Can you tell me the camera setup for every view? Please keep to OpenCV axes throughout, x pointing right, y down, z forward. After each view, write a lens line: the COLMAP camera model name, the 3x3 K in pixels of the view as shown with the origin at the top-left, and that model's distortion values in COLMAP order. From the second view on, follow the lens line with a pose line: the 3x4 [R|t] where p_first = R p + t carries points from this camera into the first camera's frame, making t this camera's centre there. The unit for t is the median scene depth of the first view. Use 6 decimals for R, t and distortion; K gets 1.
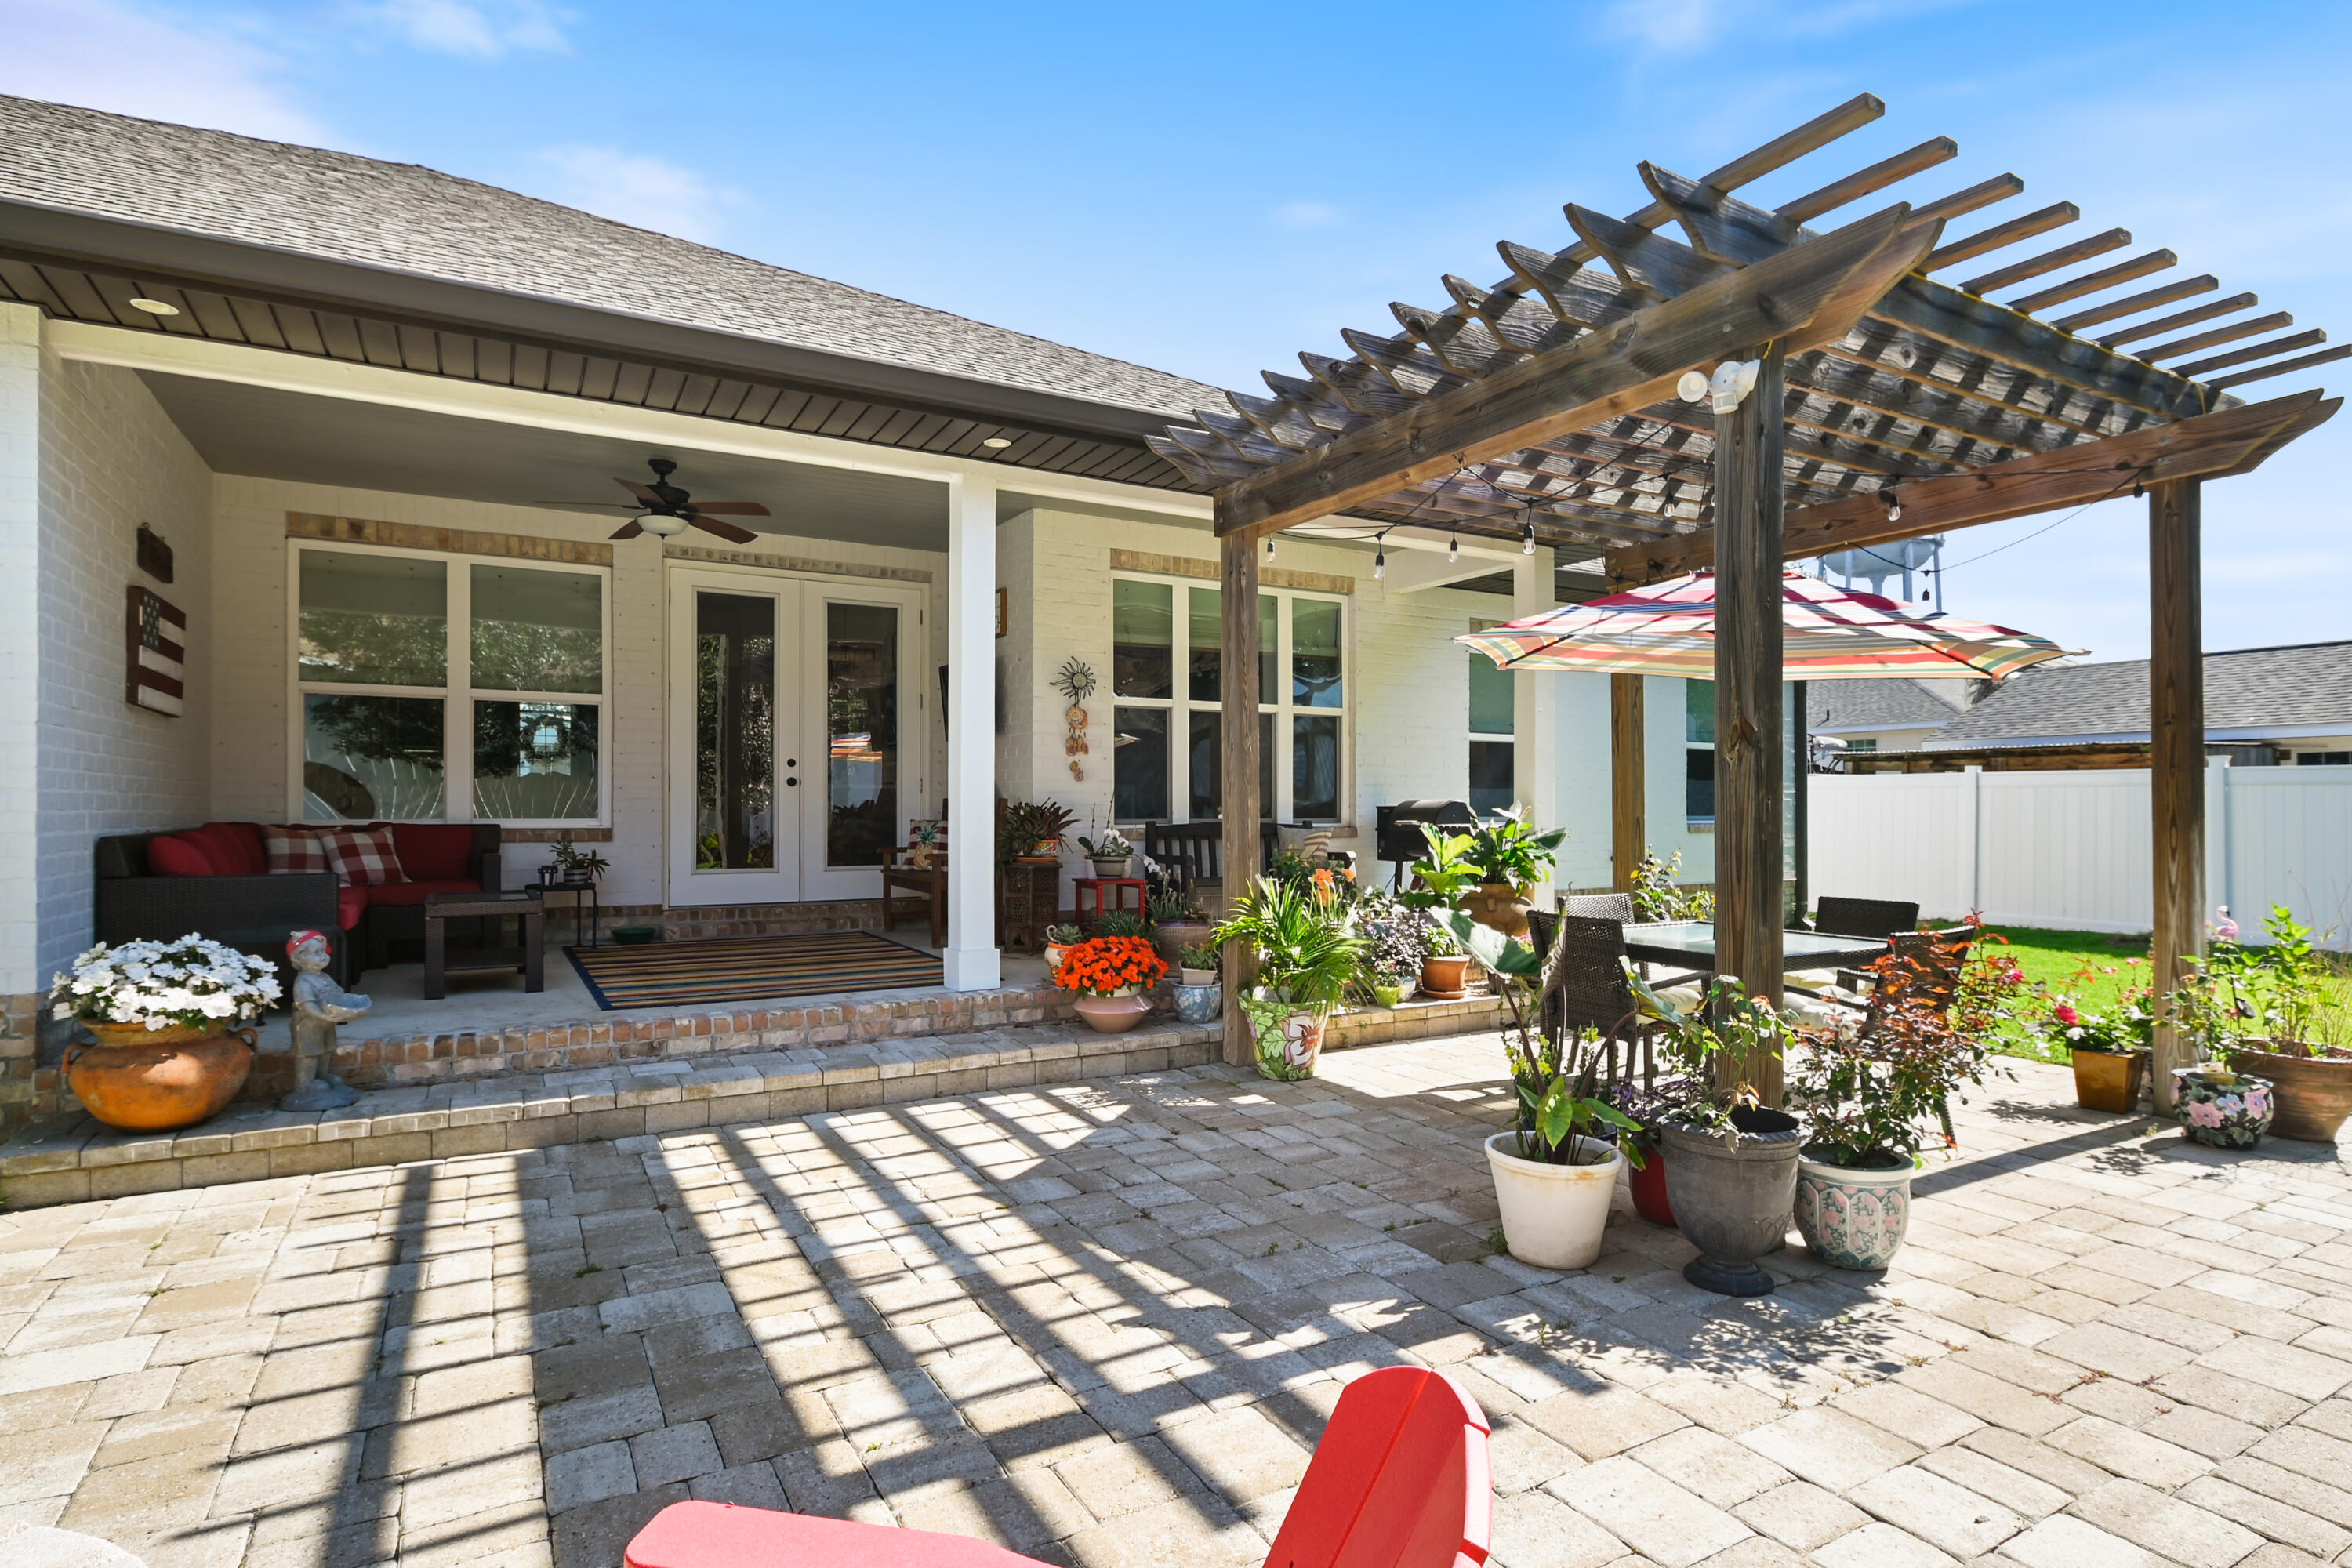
lens RADIAL K [[1201.0, 0, 1199.7], [0, 1201.0, 789.4], [0, 0, 1]] dist [0.006958, -0.000043]
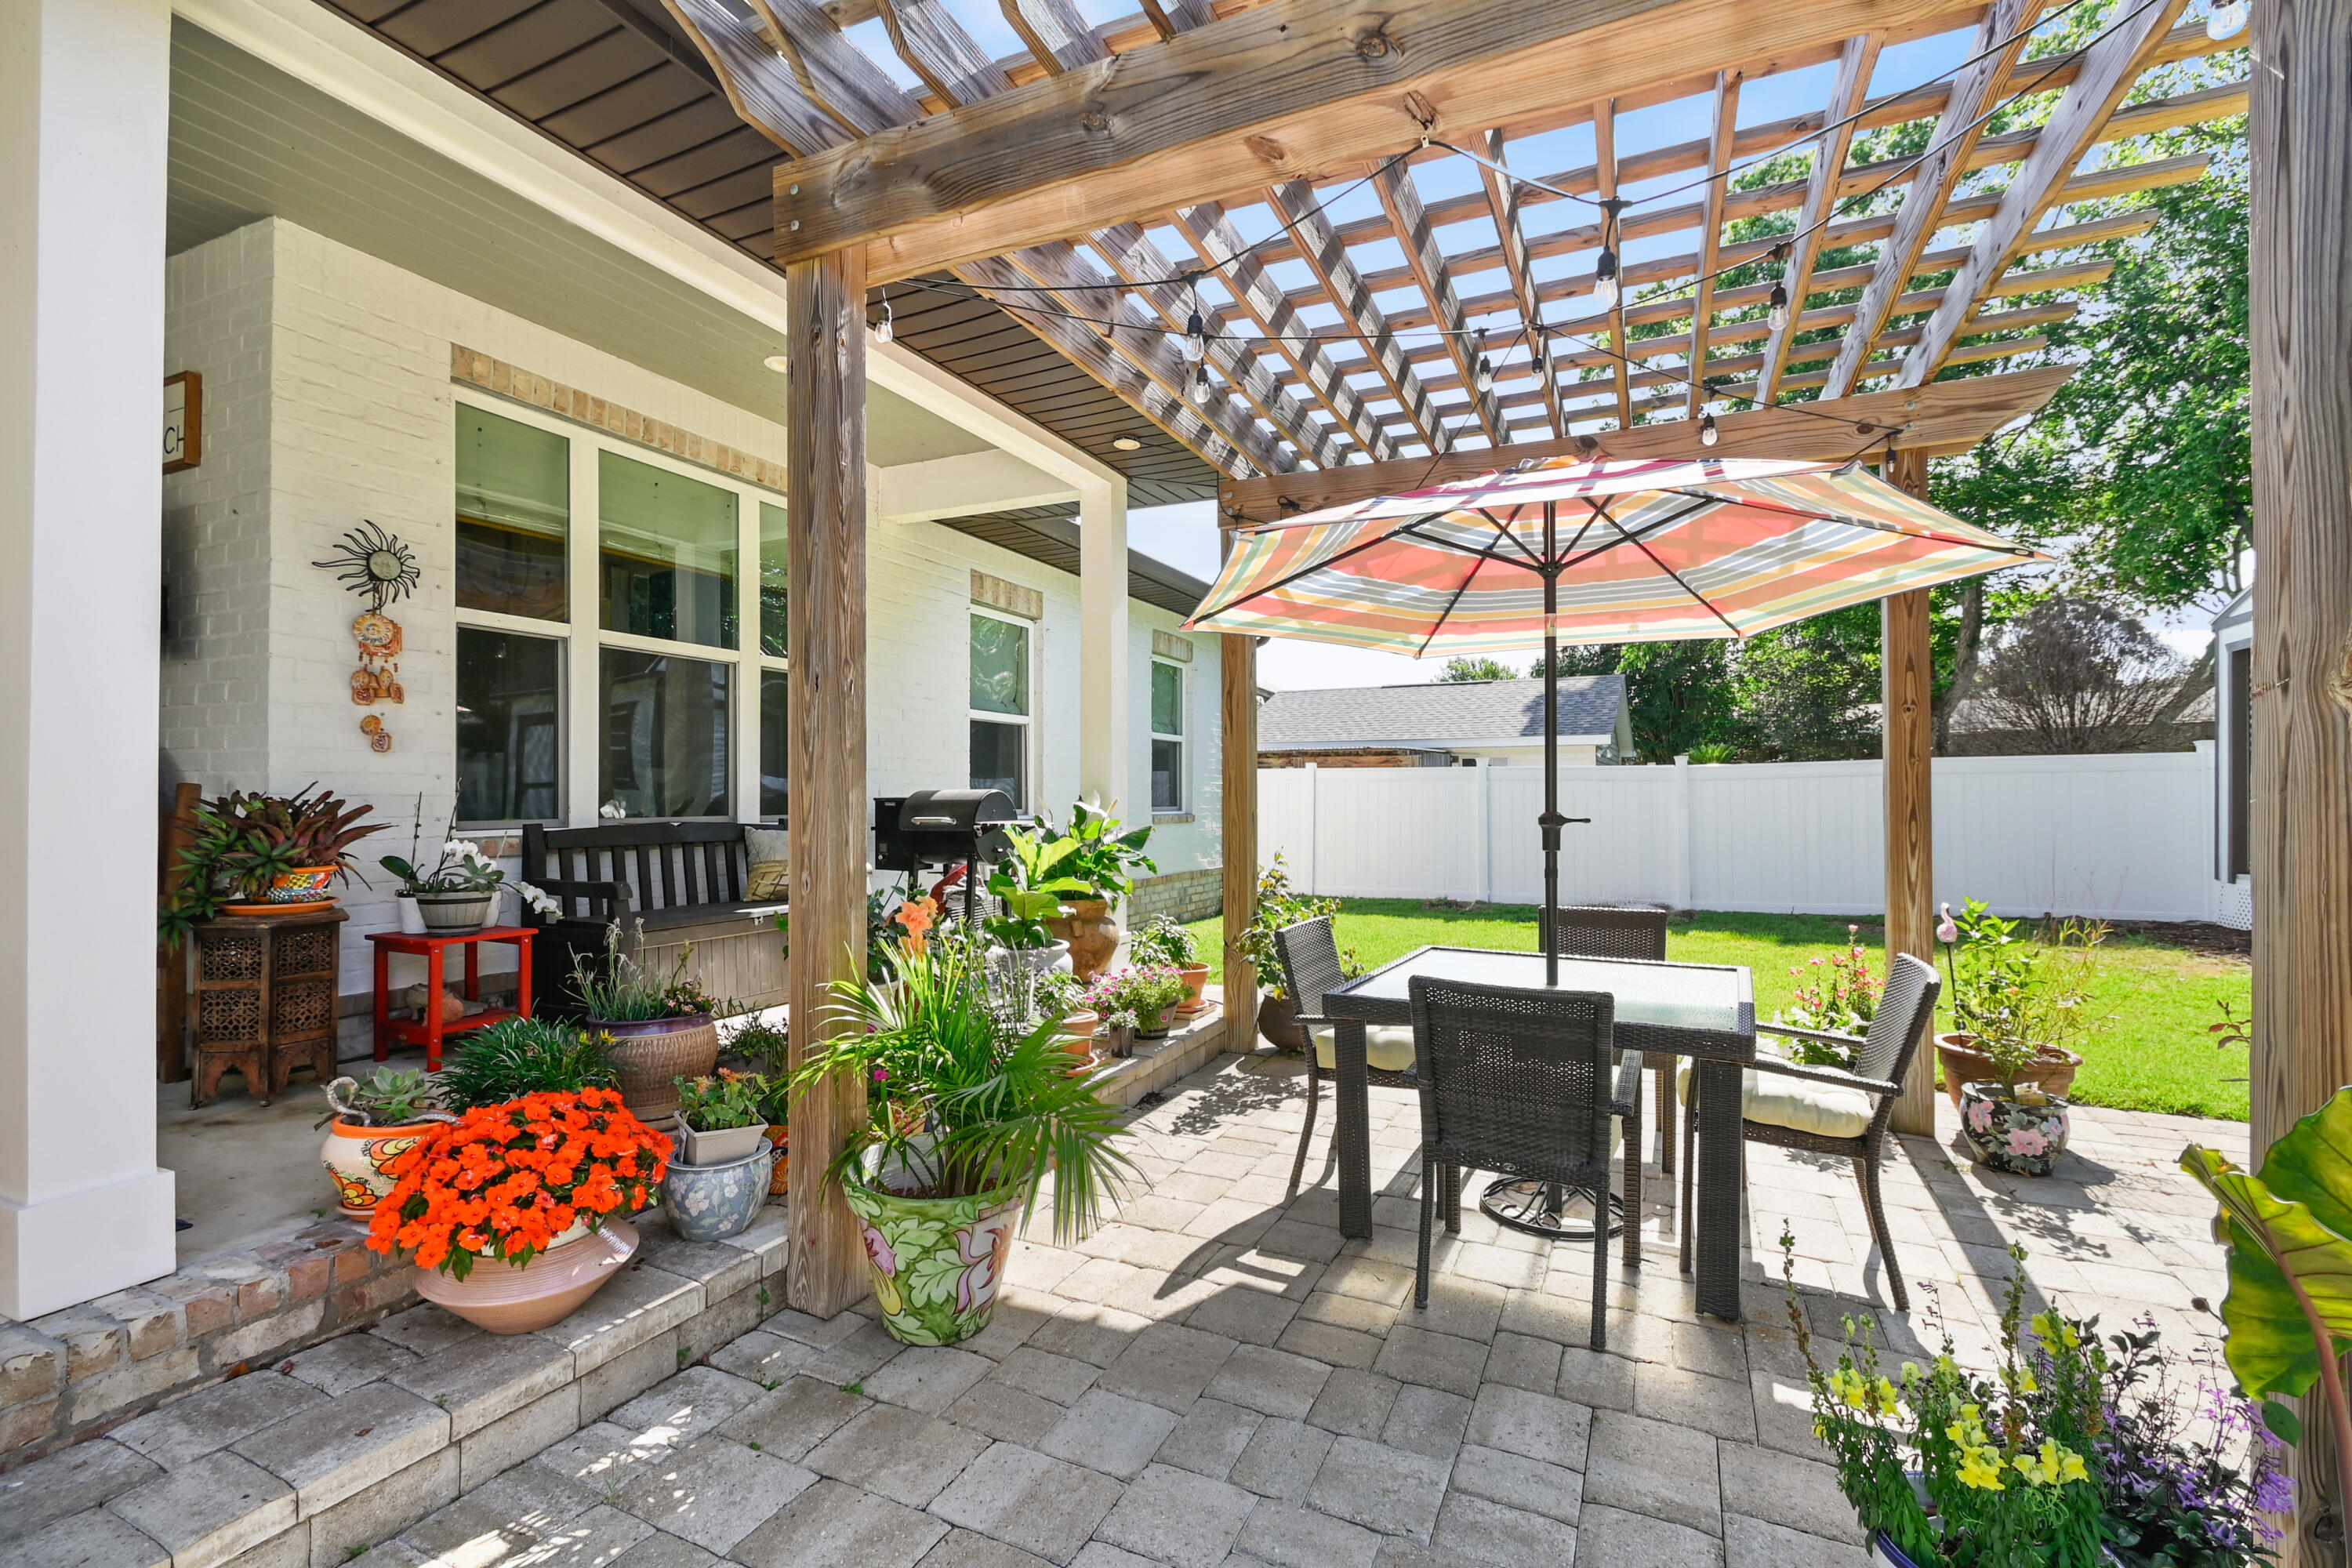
lens RADIAL K [[1036.9, 0, 1195.9], [0, 1036.9, 787.2], [0, 0, 1]] dist [0.007962, -0.002634]
pose [[0.821302, 0.004626, 0.570475, -0.066587], [-0.007660, 0.999966, 0.002918, 0.004393], [-0.570443, -0.006766, 0.821310, 0.405426]]
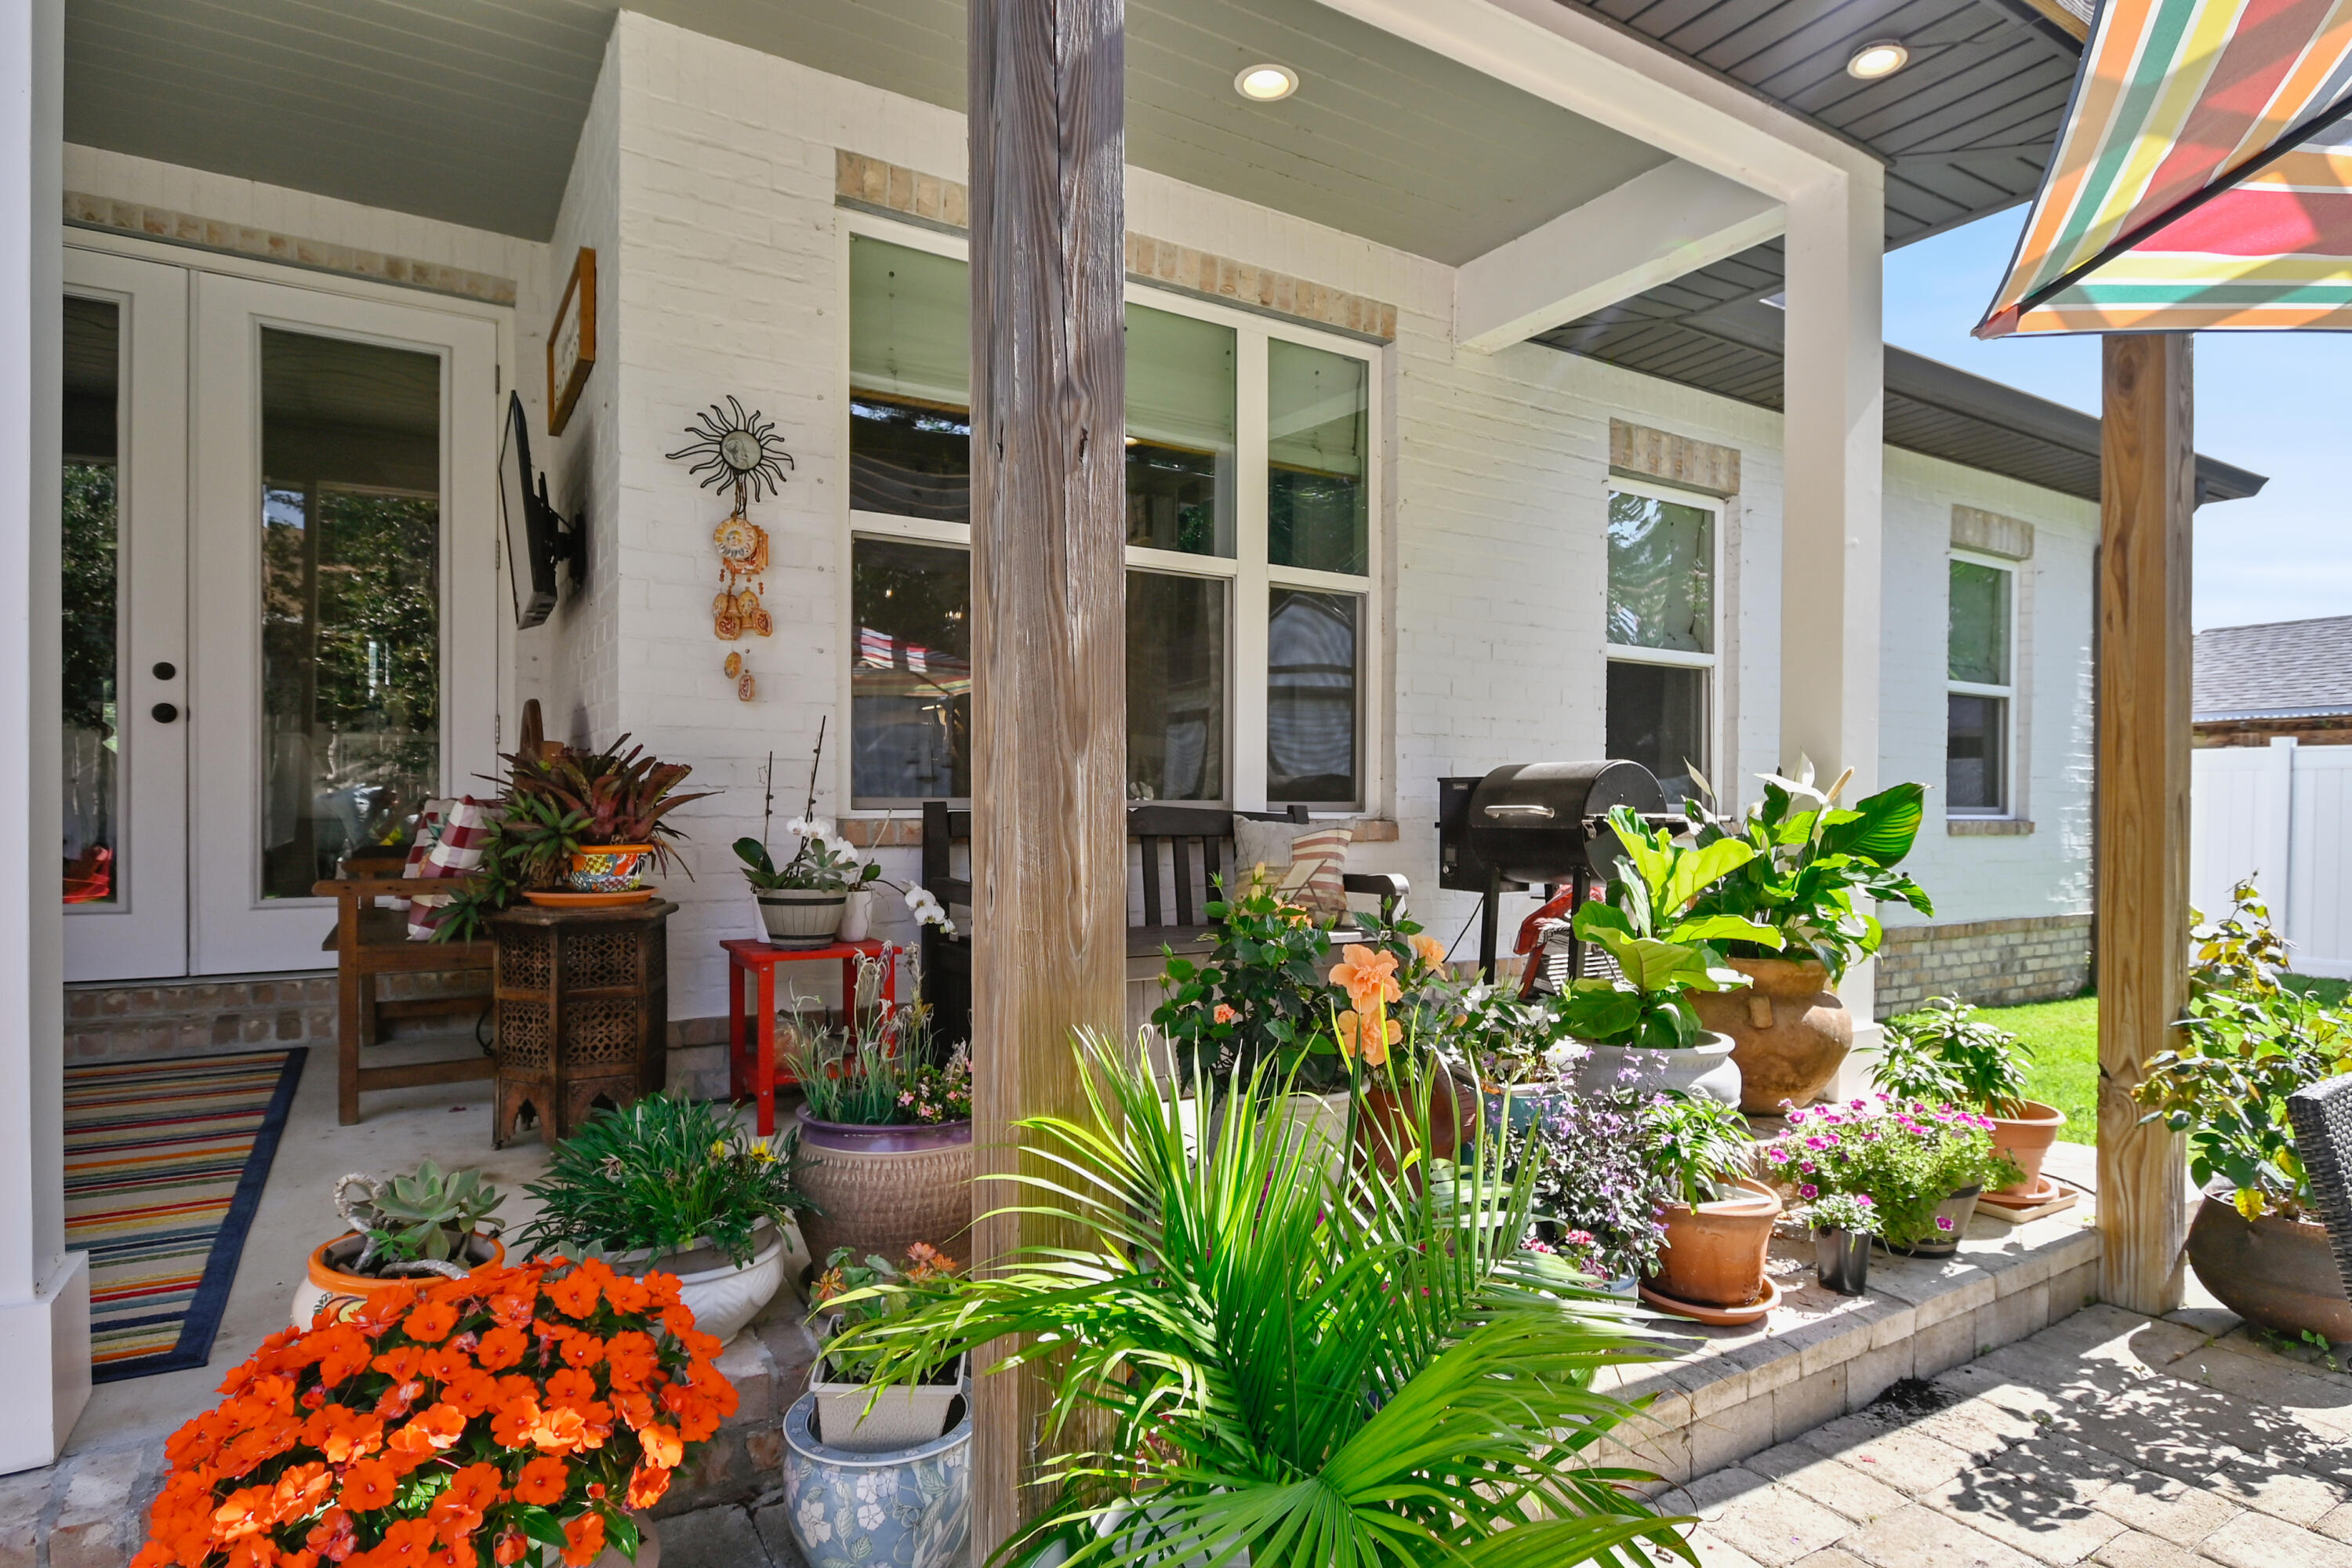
lens RADIAL K [[1276.8, 0, 1197.4], [0, 1276.8, 816.1], [0, 0, 1]] dist [0.002166, -0.003109]
pose [[0.999682, 0.005017, 0.024699, 0.042580], [-0.005569, 0.999735, 0.022326, 0.021366], [-0.024581, -0.022457, 0.999446, 0.559105]]
